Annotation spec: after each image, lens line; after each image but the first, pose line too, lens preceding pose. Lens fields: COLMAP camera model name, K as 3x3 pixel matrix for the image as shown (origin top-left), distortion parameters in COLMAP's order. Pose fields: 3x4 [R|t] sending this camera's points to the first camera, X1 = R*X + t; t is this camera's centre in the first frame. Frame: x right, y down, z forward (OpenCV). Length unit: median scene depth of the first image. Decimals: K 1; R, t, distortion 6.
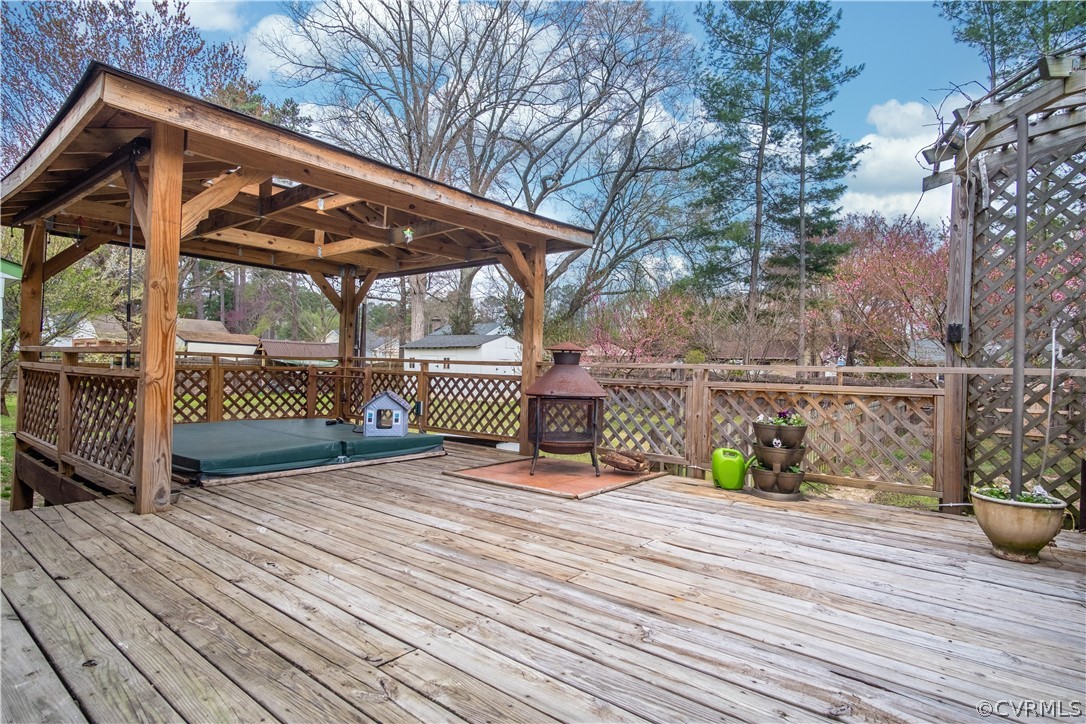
lens RADIAL K [[577.2, 0, 543.0], [0, 577.2, 362.0], [0, 0, 1]] dist [-0.019405, 0.000431]
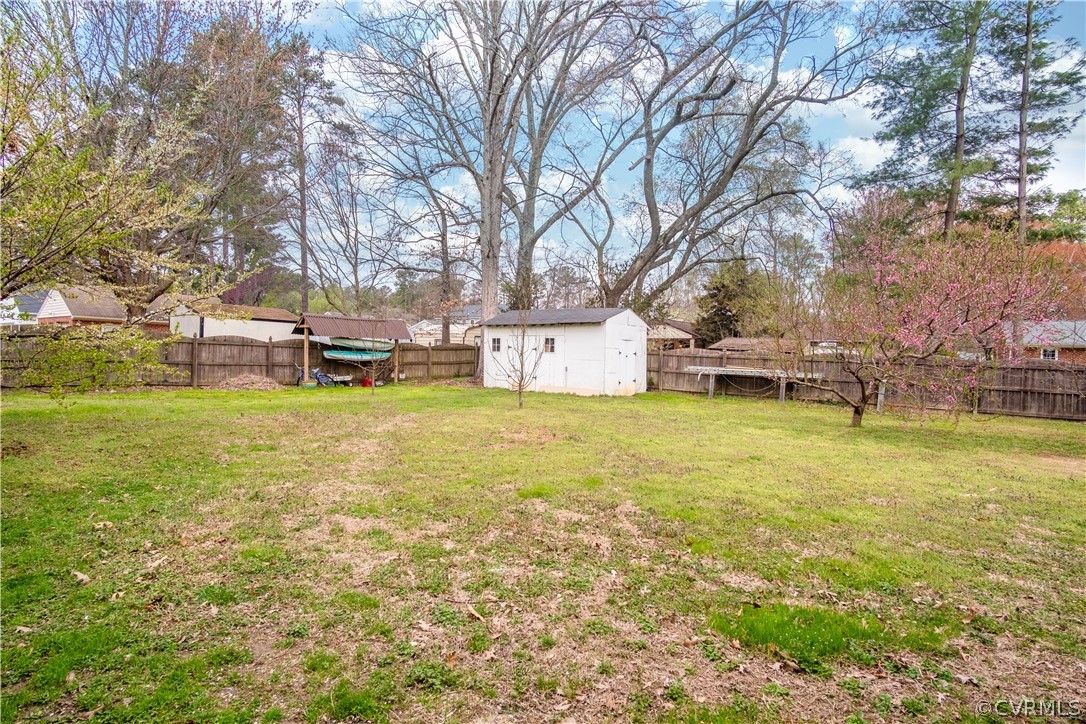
lens RADIAL K [[577.2, 0, 543.0], [0, 577.2, 362.0], [0, 0, 1]] dist [-0.019405, 0.000431]
pose [[0.999294, -0.003690, 0.037386, -0.220622], [0.002677, 0.999629, 0.027110, 0.003062], [-0.037472, -0.026991, 0.998933, 0.255487]]
